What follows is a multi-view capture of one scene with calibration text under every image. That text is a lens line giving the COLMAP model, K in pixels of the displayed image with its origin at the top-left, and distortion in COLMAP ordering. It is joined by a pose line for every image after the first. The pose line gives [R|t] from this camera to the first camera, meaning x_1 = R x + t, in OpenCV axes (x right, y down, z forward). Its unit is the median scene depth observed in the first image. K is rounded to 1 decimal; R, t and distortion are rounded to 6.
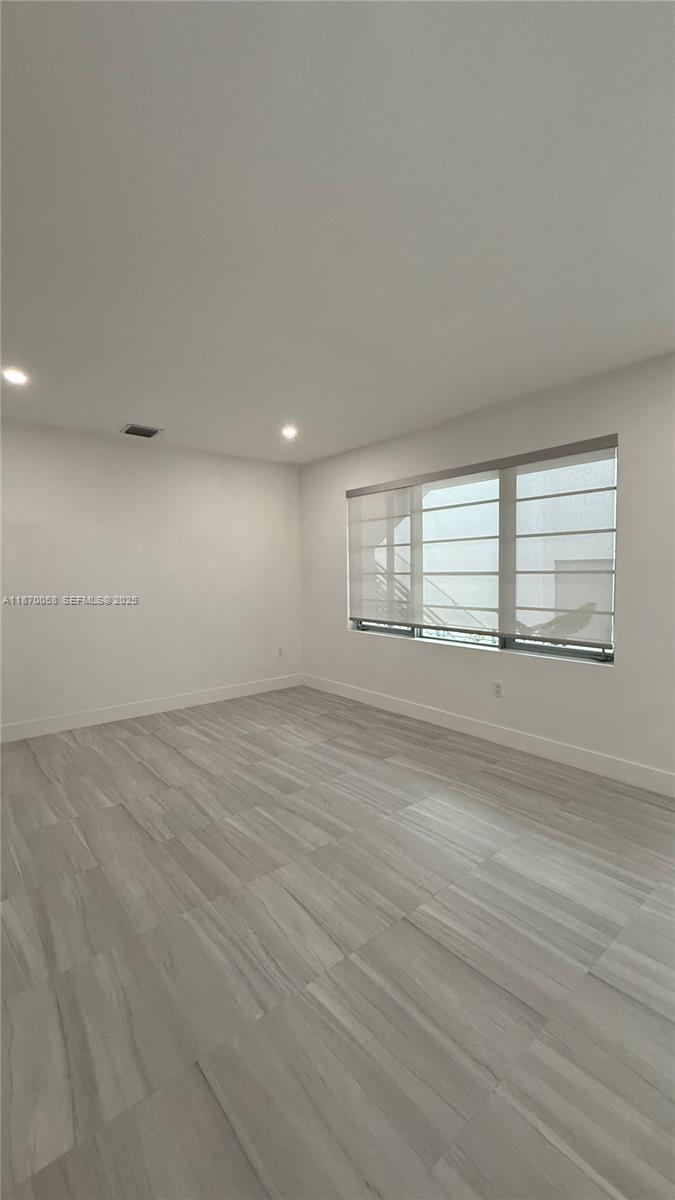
lens RADIAL K [[485.3, 0, 336.9], [0, 485.3, 601.2], [0, 0, 1]] dist [-0.002279, 0.000242]
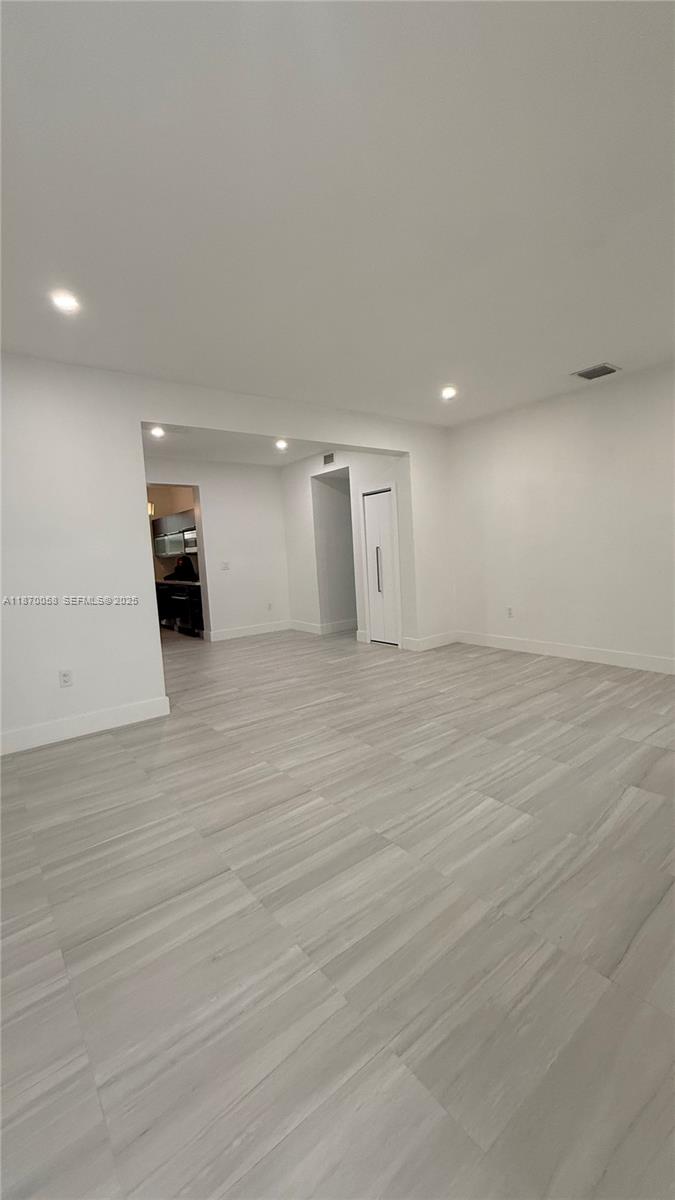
lens RADIAL K [[485.3, 0, 336.9], [0, 485.3, 601.2], [0, 0, 1]] dist [-0.002279, 0.000242]
pose [[-0.046614, 0.119364, -0.991756, 0.926052], [-0.009464, 0.992738, 0.119927, -0.008362], [0.998868, 0.014977, -0.045146, 0.756054]]
